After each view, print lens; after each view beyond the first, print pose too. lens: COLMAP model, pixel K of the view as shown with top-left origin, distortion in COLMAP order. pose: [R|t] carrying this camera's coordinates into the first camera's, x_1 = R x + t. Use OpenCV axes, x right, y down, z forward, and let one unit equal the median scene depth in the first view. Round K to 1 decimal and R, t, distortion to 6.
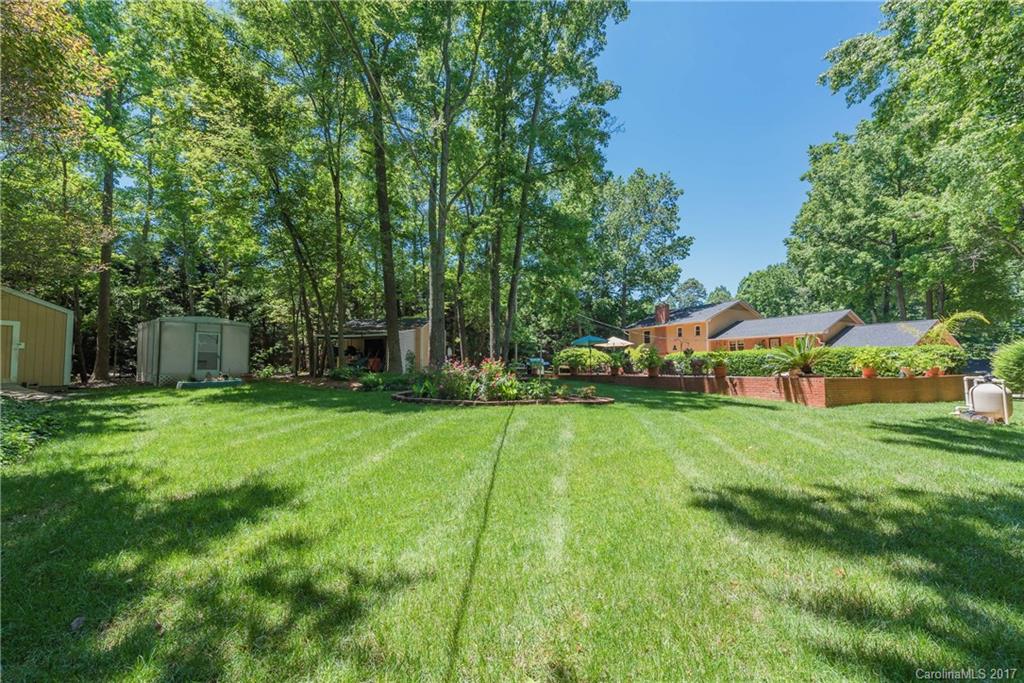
lens RADIAL K [[402.7, 0, 512.0], [0, 402.7, 341.5], [0, 0, 1]] dist [0.014244, -0.000296]
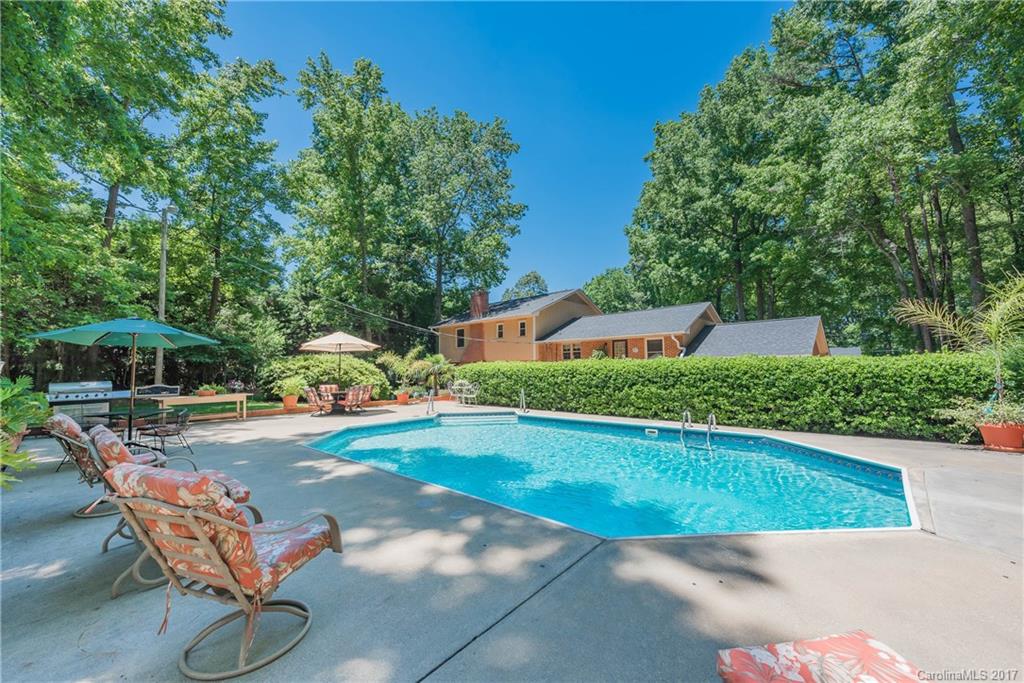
lens RADIAL K [[402.7, 0, 512.0], [0, 402.7, 341.5], [0, 0, 1]] dist [0.014244, -0.000296]
pose [[0.944220, 0.014102, 0.329013, 0.212699], [-0.011125, 0.999878, -0.010927, 0.002086], [-0.329127, 0.006657, 0.944262, 0.351475]]
